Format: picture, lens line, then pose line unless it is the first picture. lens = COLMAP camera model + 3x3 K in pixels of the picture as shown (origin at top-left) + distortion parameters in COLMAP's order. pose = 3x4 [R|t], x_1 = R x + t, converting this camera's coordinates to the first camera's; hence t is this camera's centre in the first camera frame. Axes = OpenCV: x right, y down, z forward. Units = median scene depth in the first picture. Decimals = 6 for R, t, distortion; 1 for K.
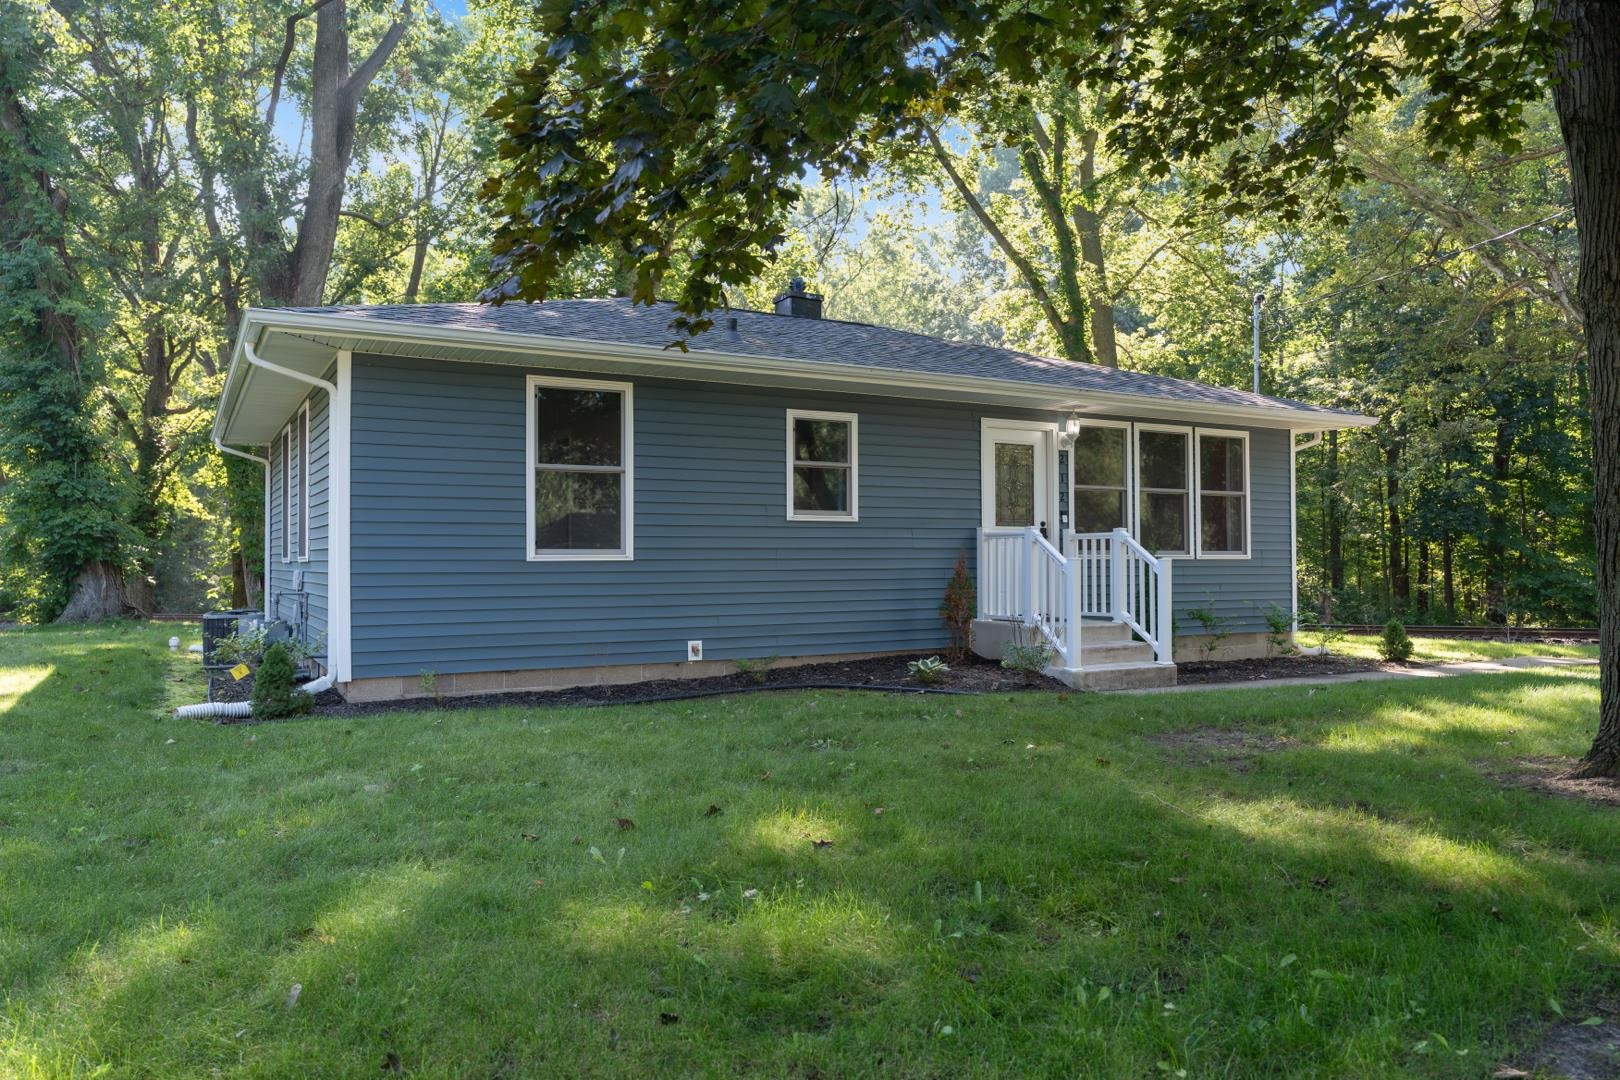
lens RADIAL K [[1183.7, 0, 809.8], [0, 1183.7, 540.6], [0, 0, 1]] dist [0.000107, 0.000224]
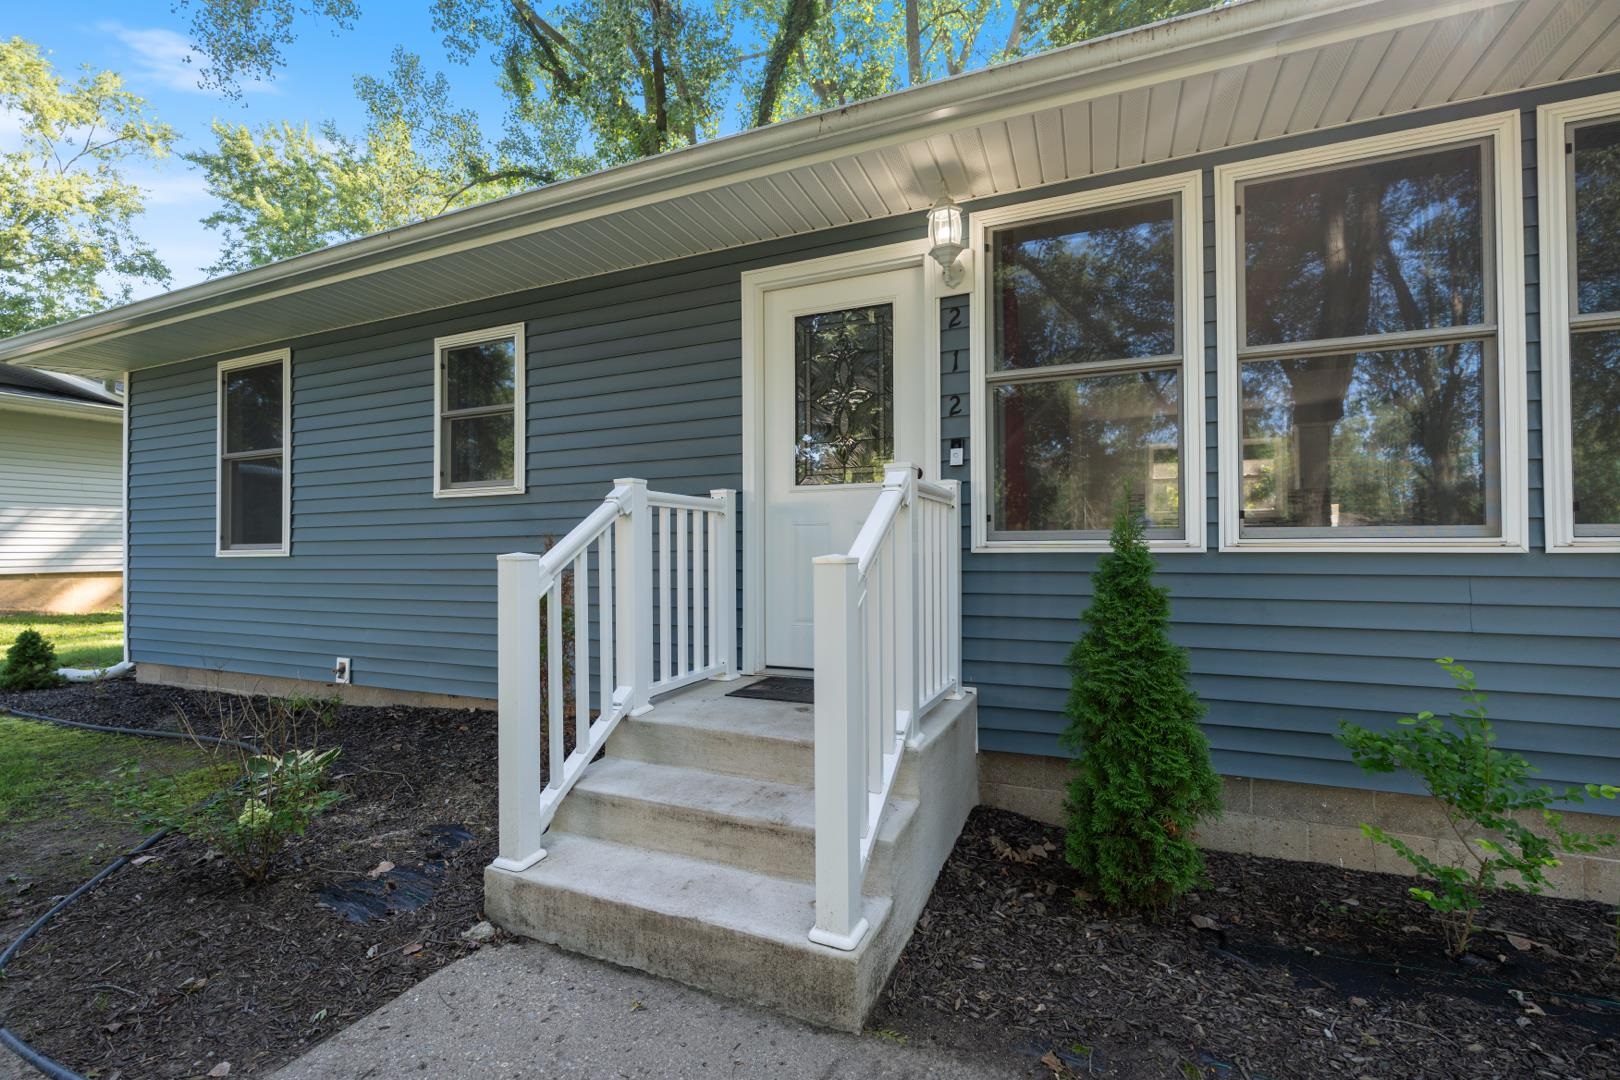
lens RADIAL K [[703.9, 0, 807.7], [0, 703.9, 544.5], [0, 0, 1]] dist [-0.004862, -0.000631]
pose [[0.598158, -0.004022, -0.801368, 0.414775], [0.023679, 0.999639, 0.012657, 0.009193], [0.801028, -0.026546, 0.598038, 0.867746]]
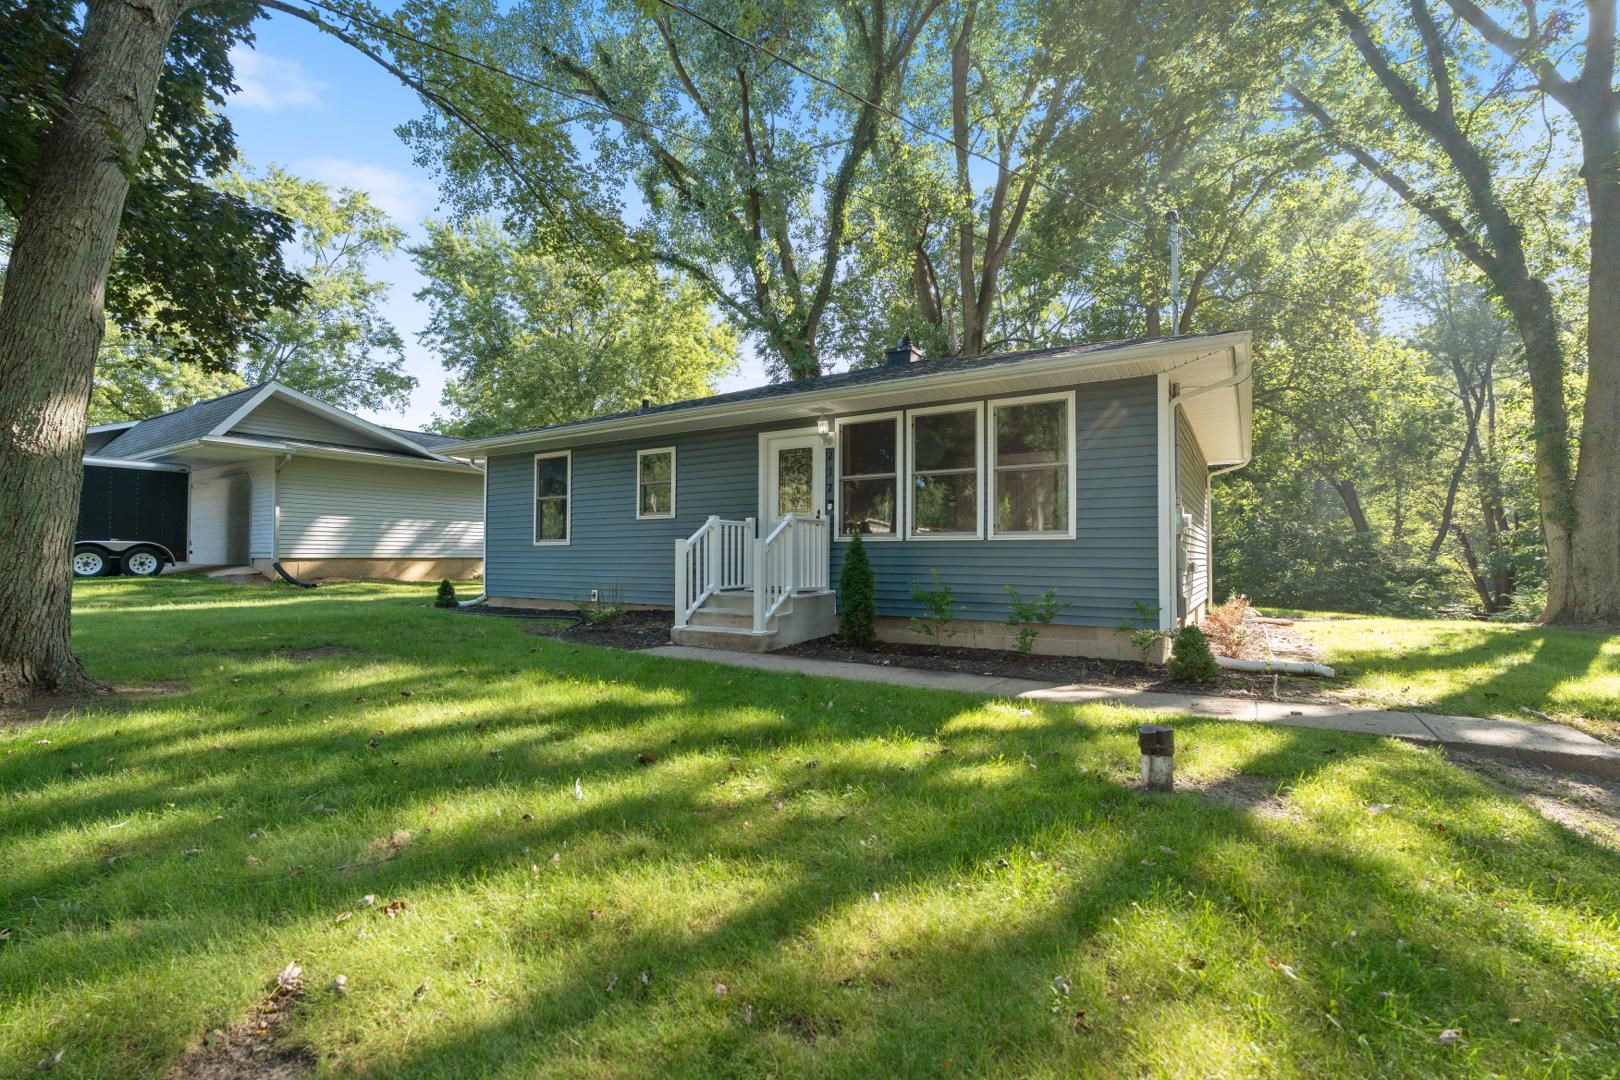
lens RADIAL K [[703.9, 0, 807.7], [0, 703.9, 544.5], [0, 0, 1]] dist [-0.004862, -0.000631]
pose [[0.468433, -0.008436, -0.883459, 0.879942], [0.018519, 0.999828, 0.000272, 0.019720], [0.883305, -0.016488, 0.468509, 0.705503]]
